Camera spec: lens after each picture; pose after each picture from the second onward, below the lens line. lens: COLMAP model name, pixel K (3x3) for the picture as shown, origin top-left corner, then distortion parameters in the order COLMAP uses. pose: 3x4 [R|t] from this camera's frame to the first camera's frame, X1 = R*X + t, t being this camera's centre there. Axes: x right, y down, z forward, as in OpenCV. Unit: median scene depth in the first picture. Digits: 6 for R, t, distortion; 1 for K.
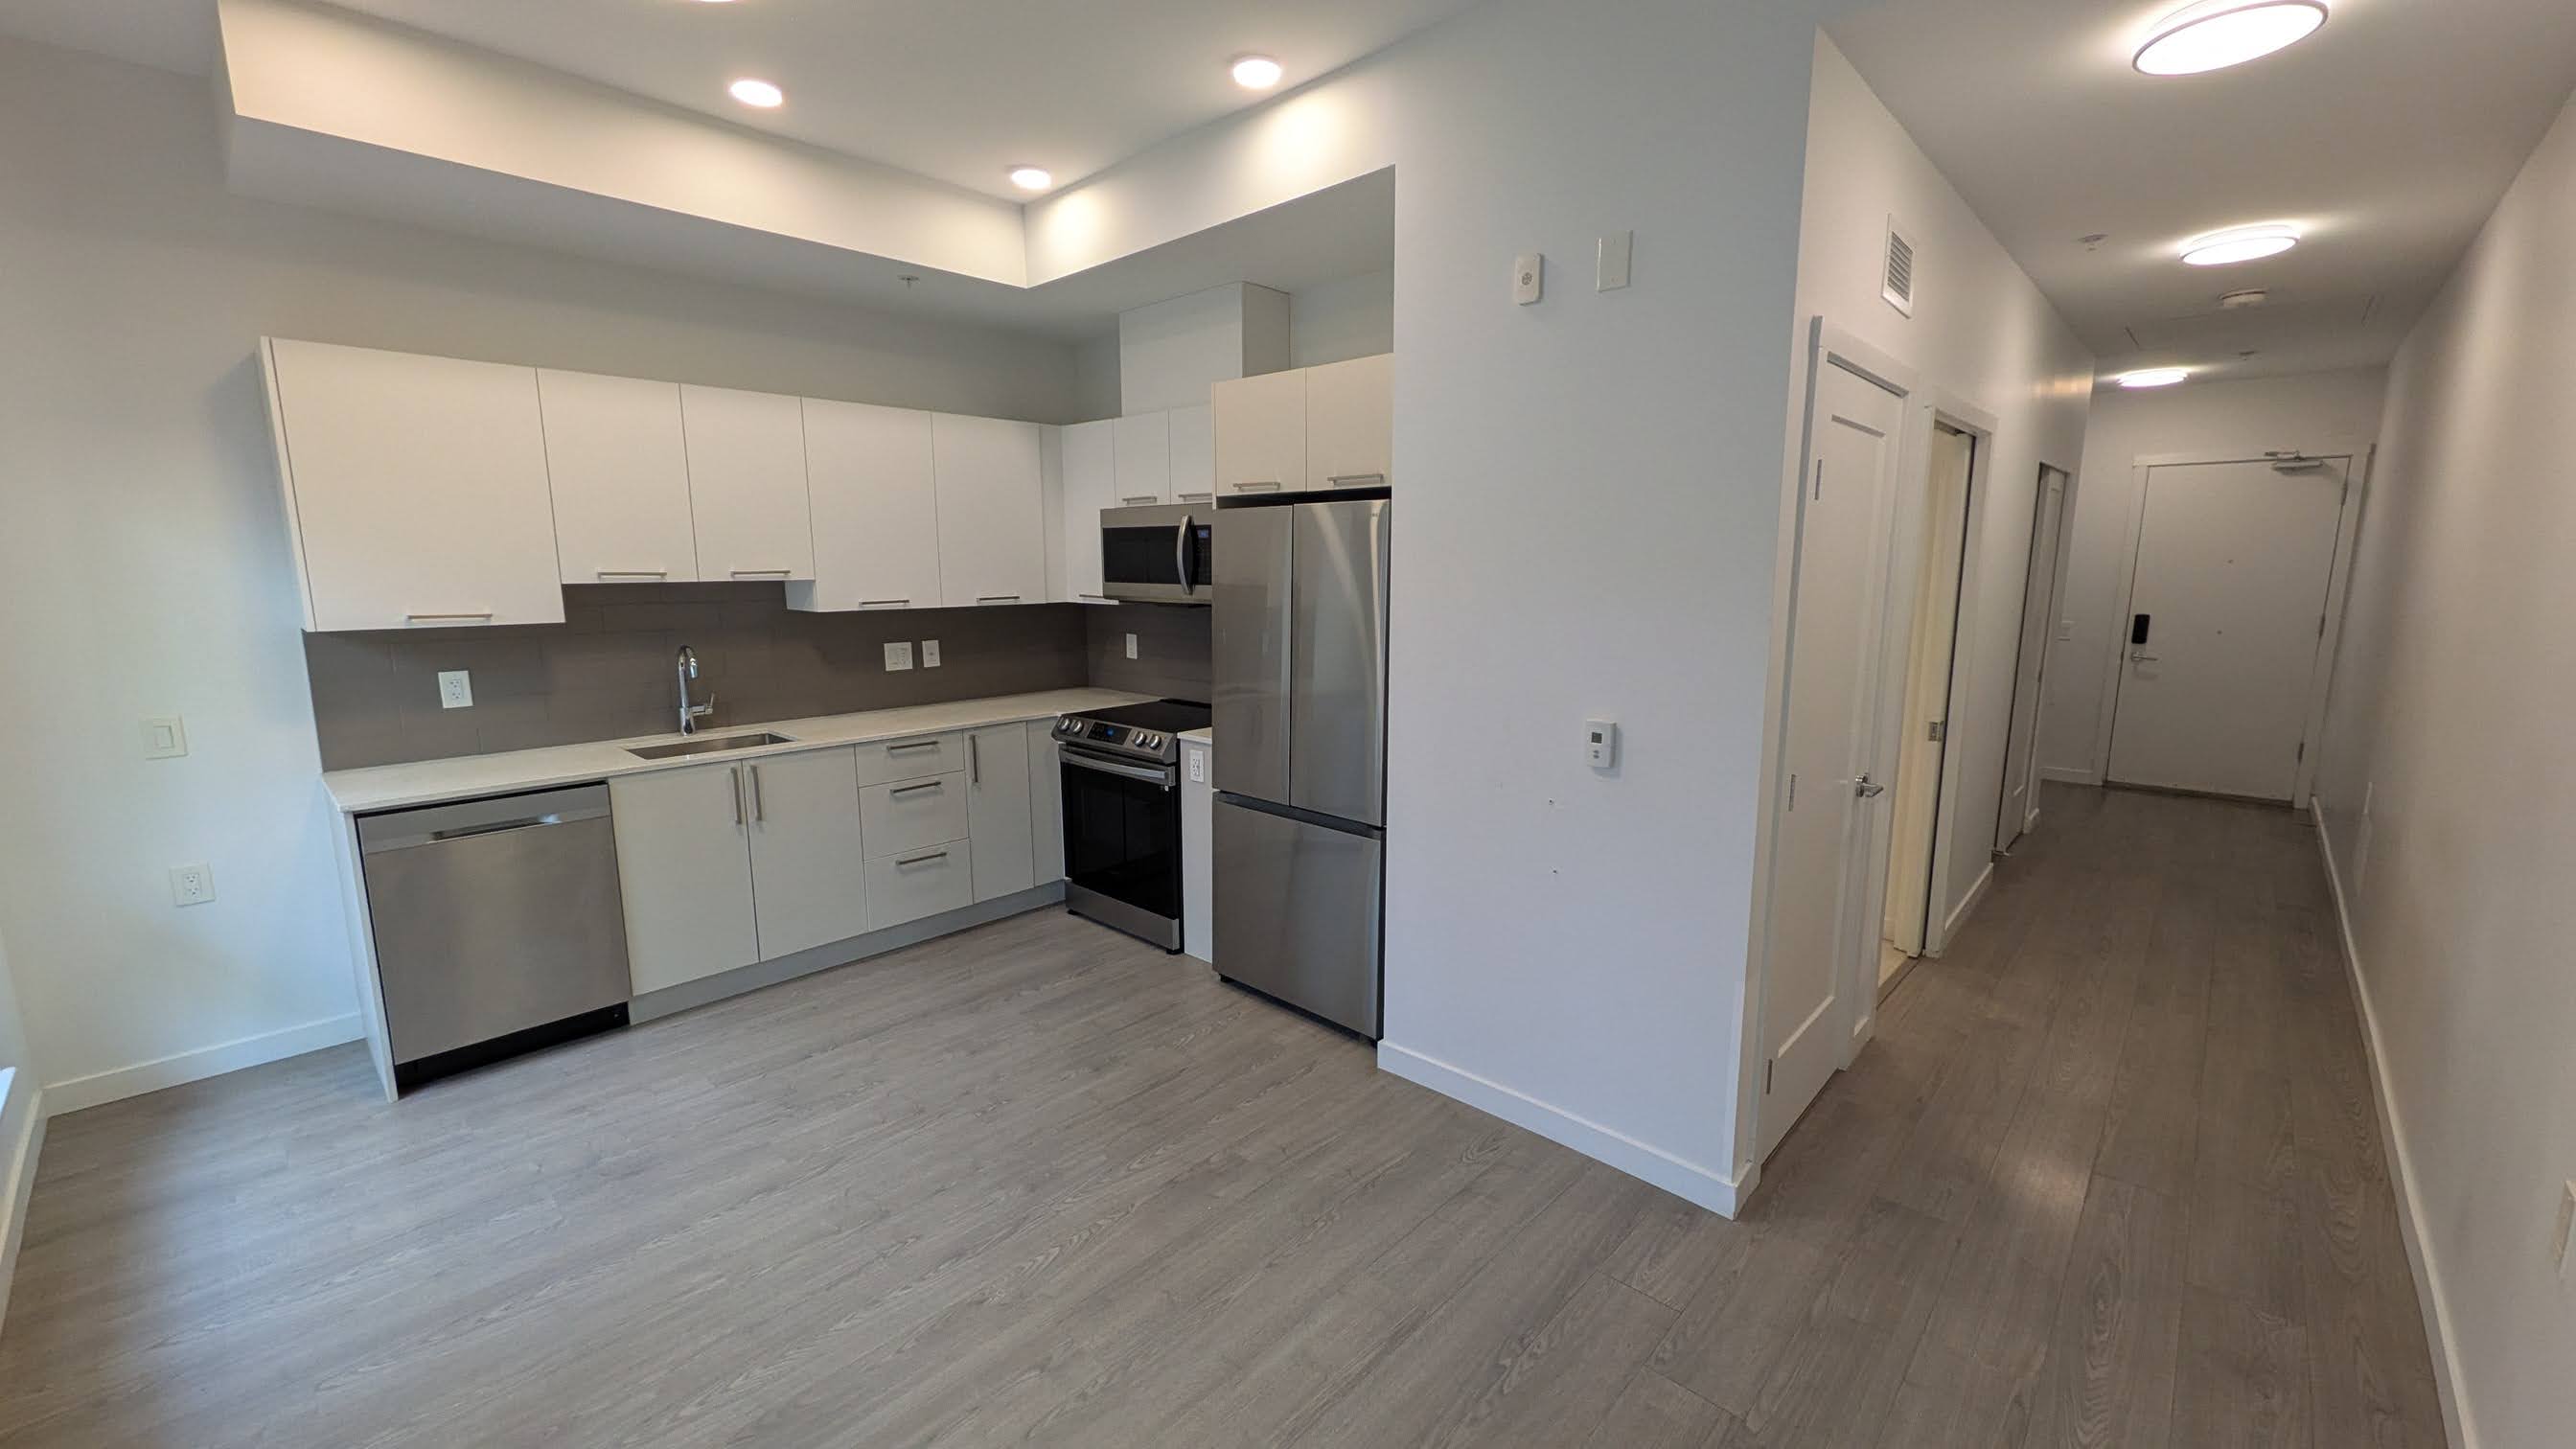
lens RADIAL K [[1003.4, 0, 1288.0], [0, 1003.4, 724.5], [0, 0, 1]] dist [-0.001207, -0.000716]
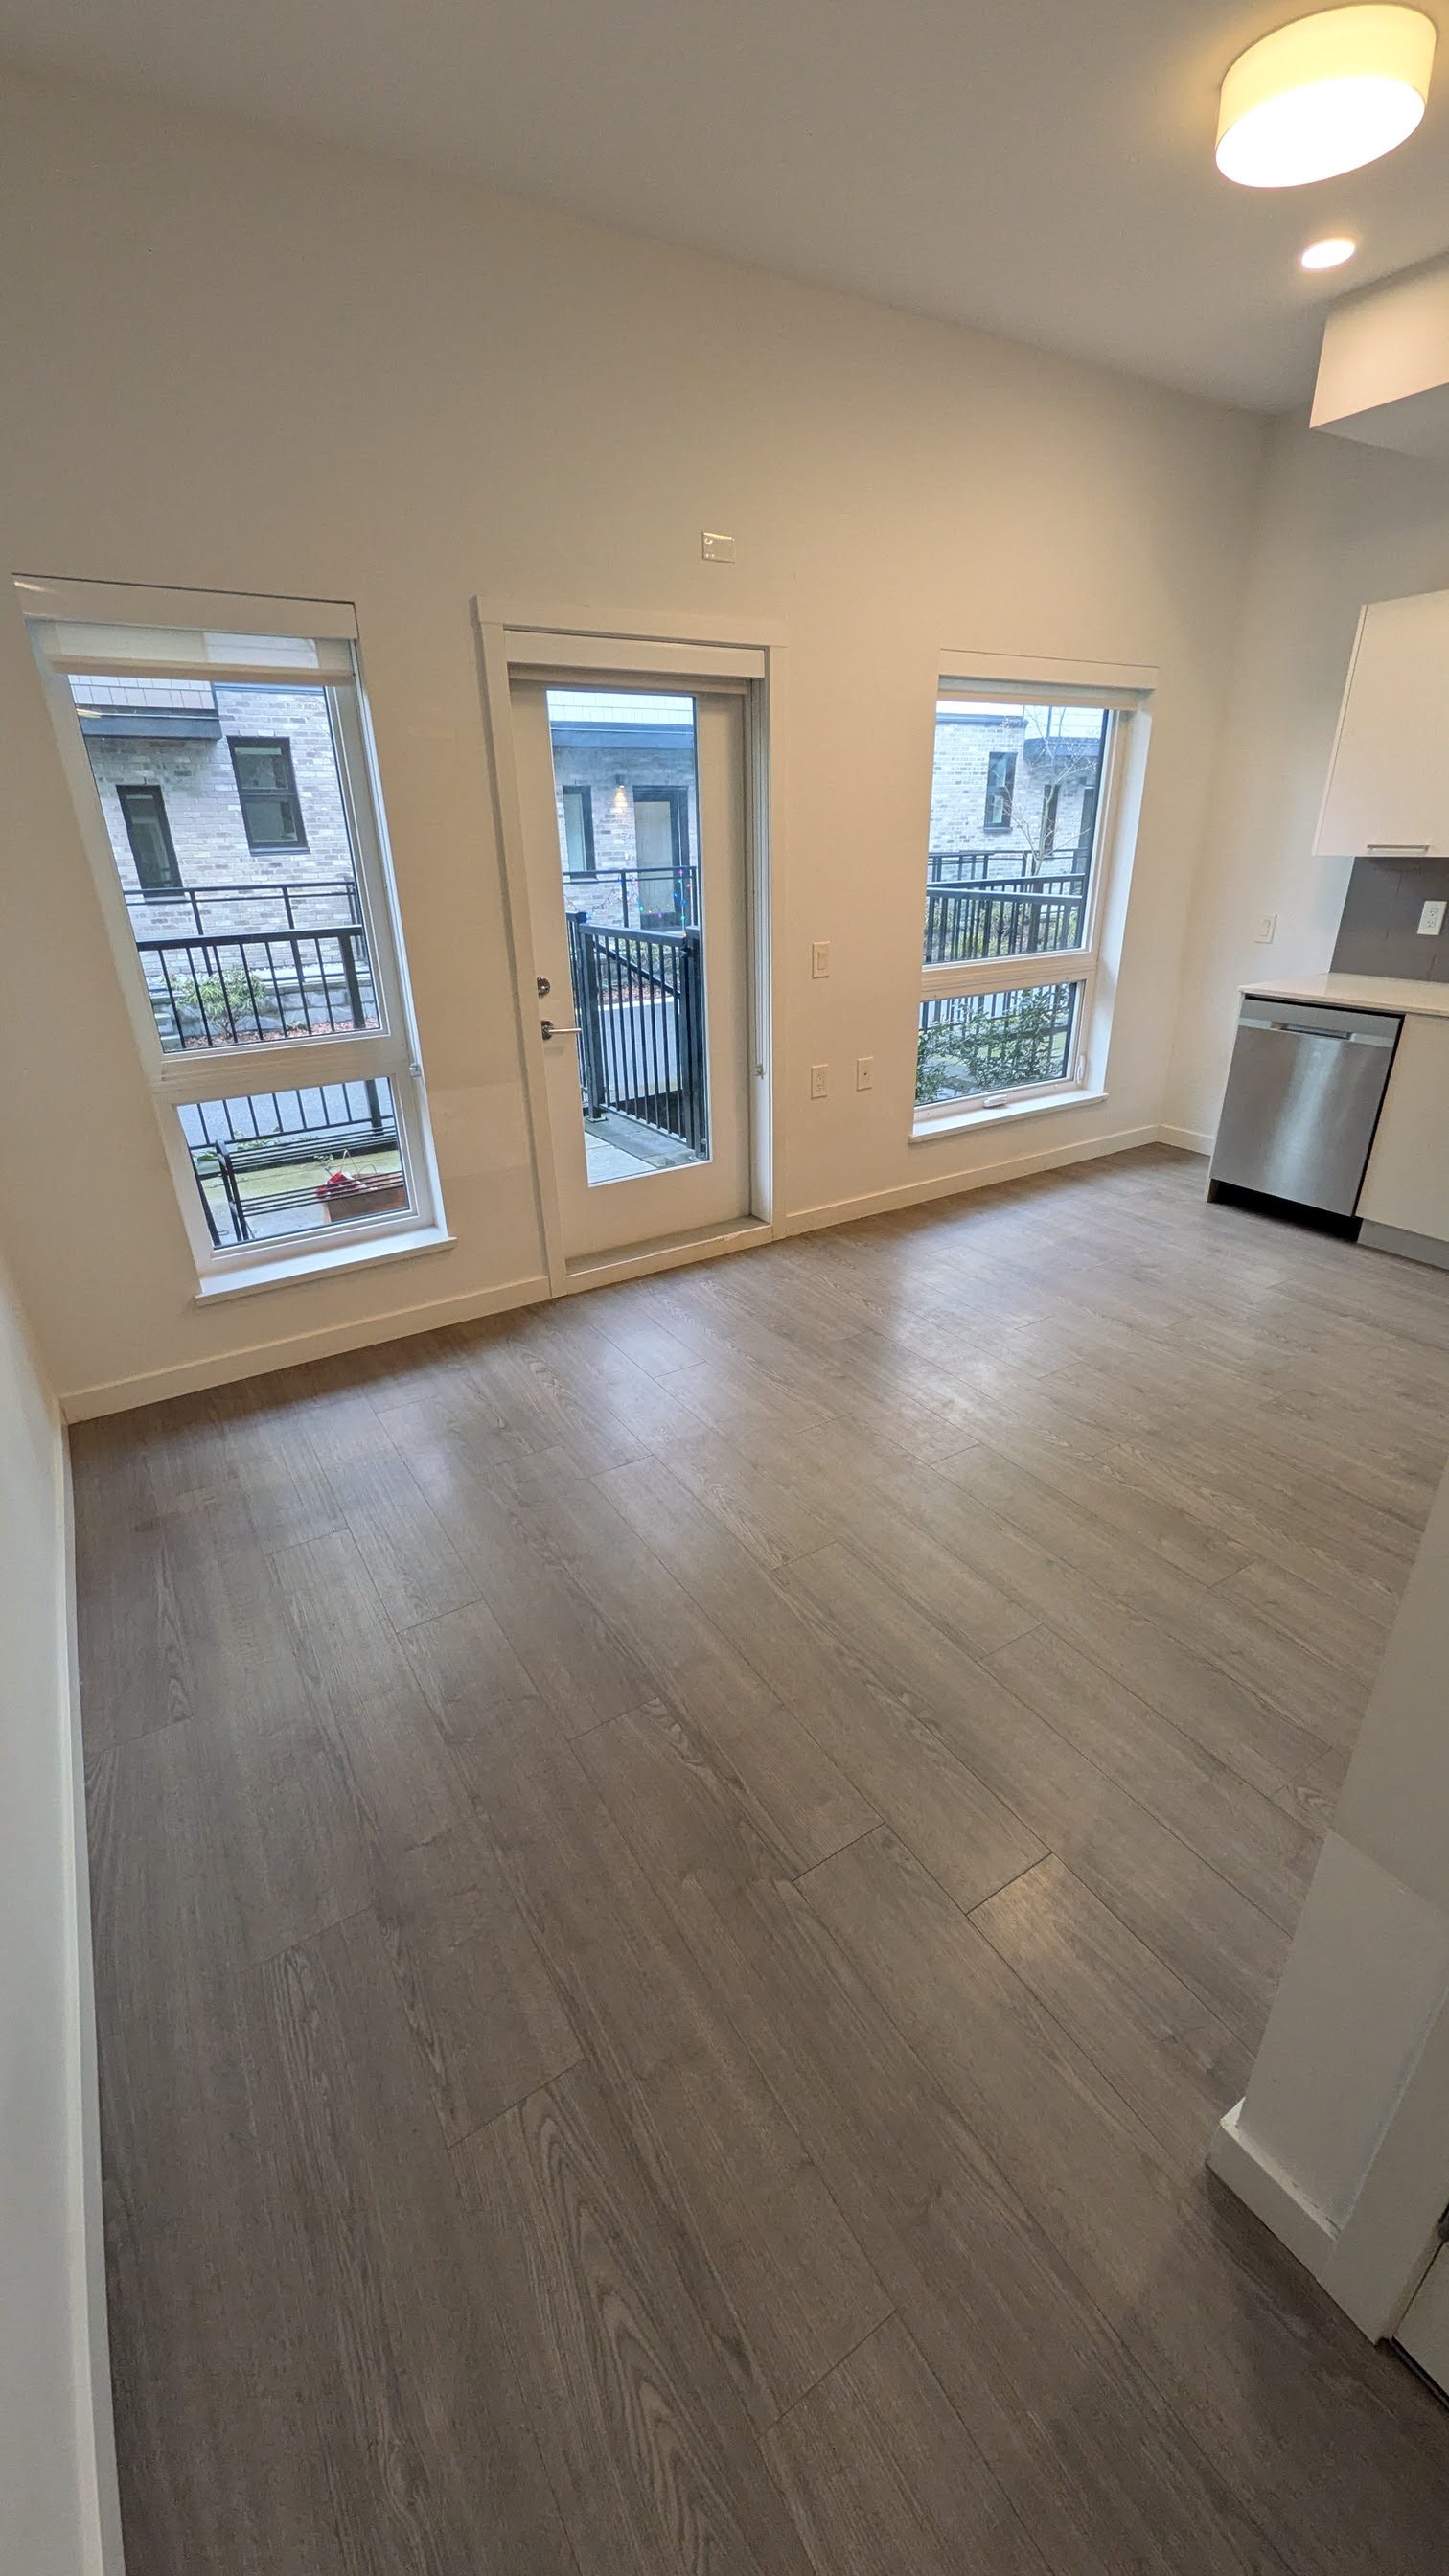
lens RADIAL K [[1003.4, 0, 724.5], [0, 1003.4, 1288.0], [0, 0, 1]] dist [-0.001207, -0.000716]
pose [[-0.256618, 0.410078, -0.875205, 0.698052], [-0.131649, 0.882258, 0.451984, -0.093777], [0.957505, 0.231207, -0.172417, 0.671746]]
